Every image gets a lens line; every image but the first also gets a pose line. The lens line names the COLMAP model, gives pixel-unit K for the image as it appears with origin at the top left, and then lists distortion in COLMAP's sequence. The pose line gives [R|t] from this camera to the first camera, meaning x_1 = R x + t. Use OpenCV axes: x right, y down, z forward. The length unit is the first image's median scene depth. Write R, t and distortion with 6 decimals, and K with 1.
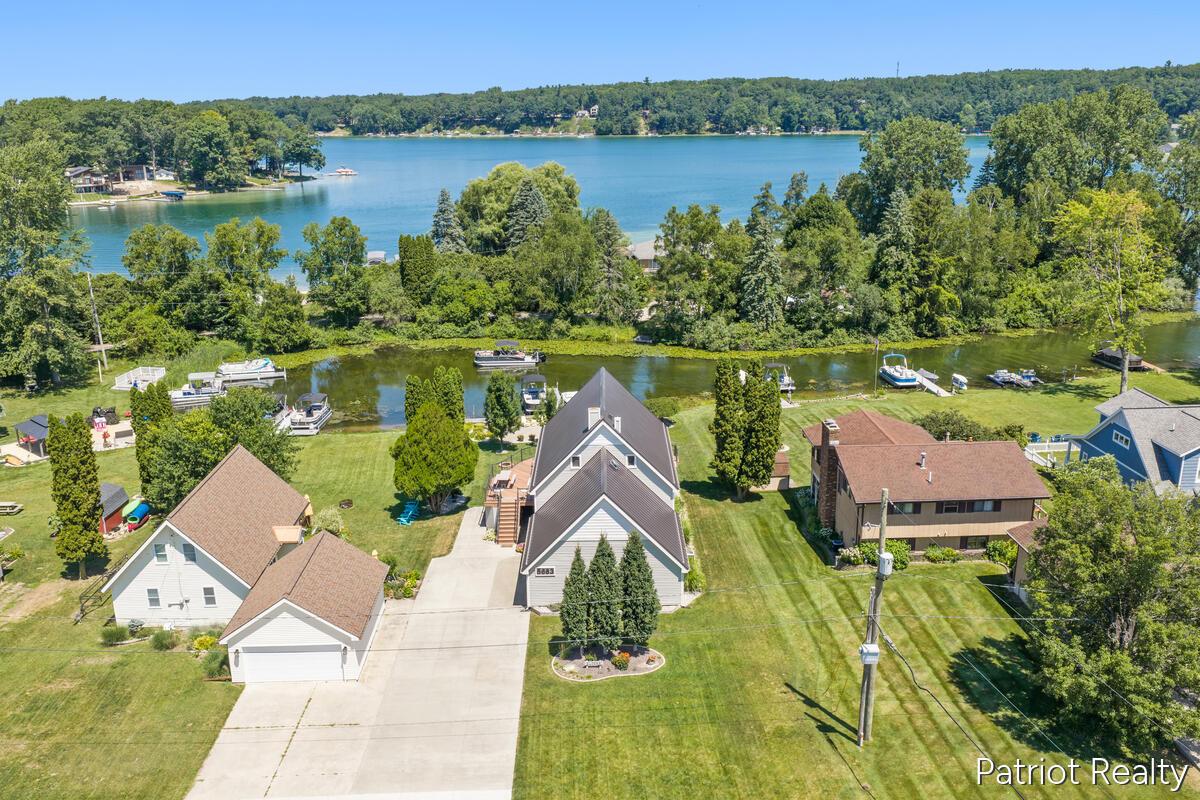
lens RADIAL K [[997.6, 0, 600.0], [0, 997.6, 400.0], [0, 0, 1]] dist [0.041680, -0.083038]
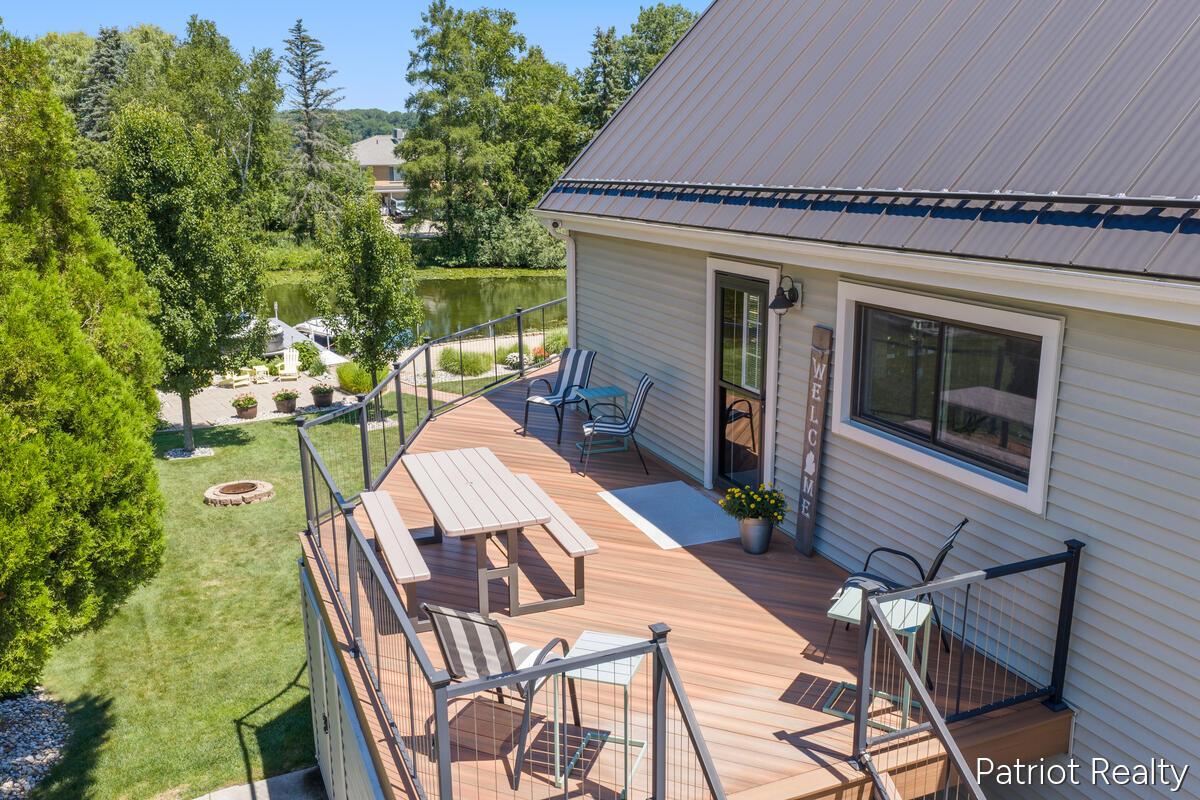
lens RADIAL K [[995.8, 0, 600.0], [0, 995.8, 400.0], [0, 0, 1]] dist [0.011633, -0.010271]
pose [[0.918612, -0.082138, 0.386529, -0.064029], [0.101456, 0.994393, -0.029807, 0.036313], [-0.381913, 0.066597, 0.921796, 0.470351]]
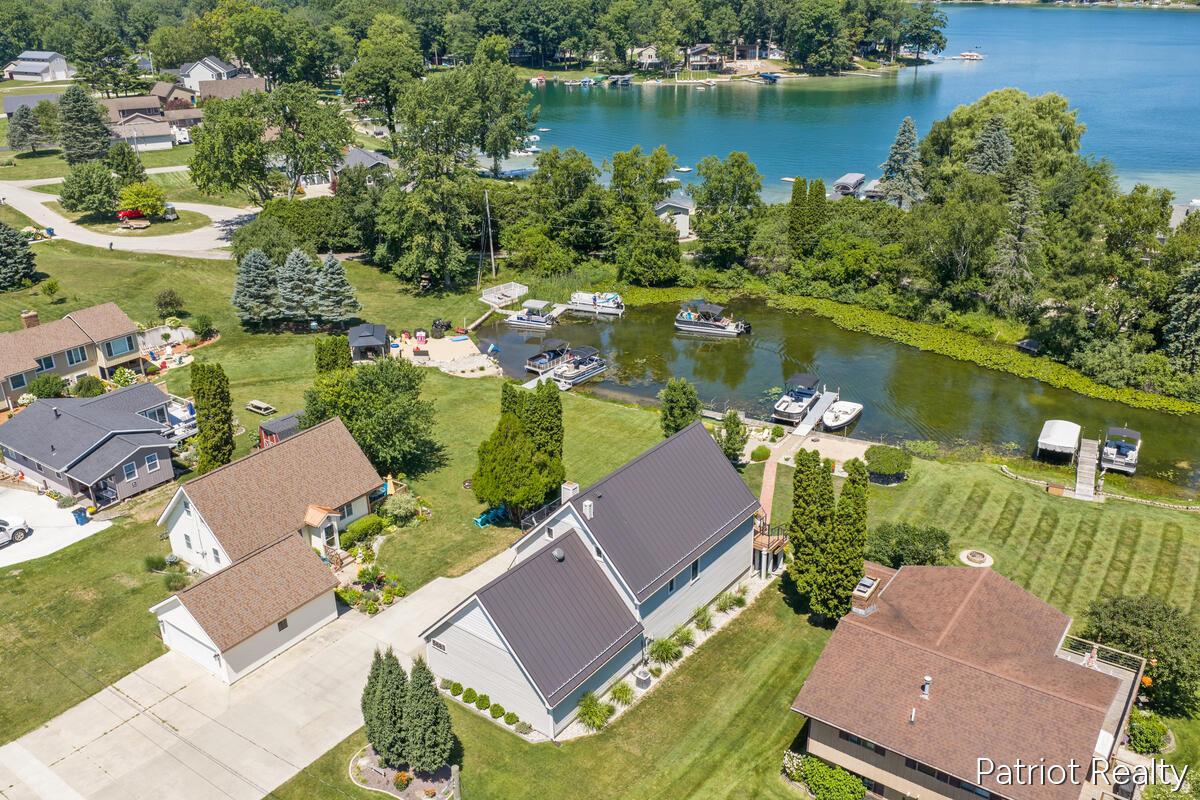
lens RADIAL K [[995.8, 0, 600.0], [0, 995.8, 400.0], [0, 0, 1]] dist [0.011633, -0.010271]
pose [[0.793110, 0.240145, -0.559738, 0.224707], [-0.165600, 0.969393, 0.181256, -0.104198], [0.586133, -0.051063, 0.808604, 0.140266]]
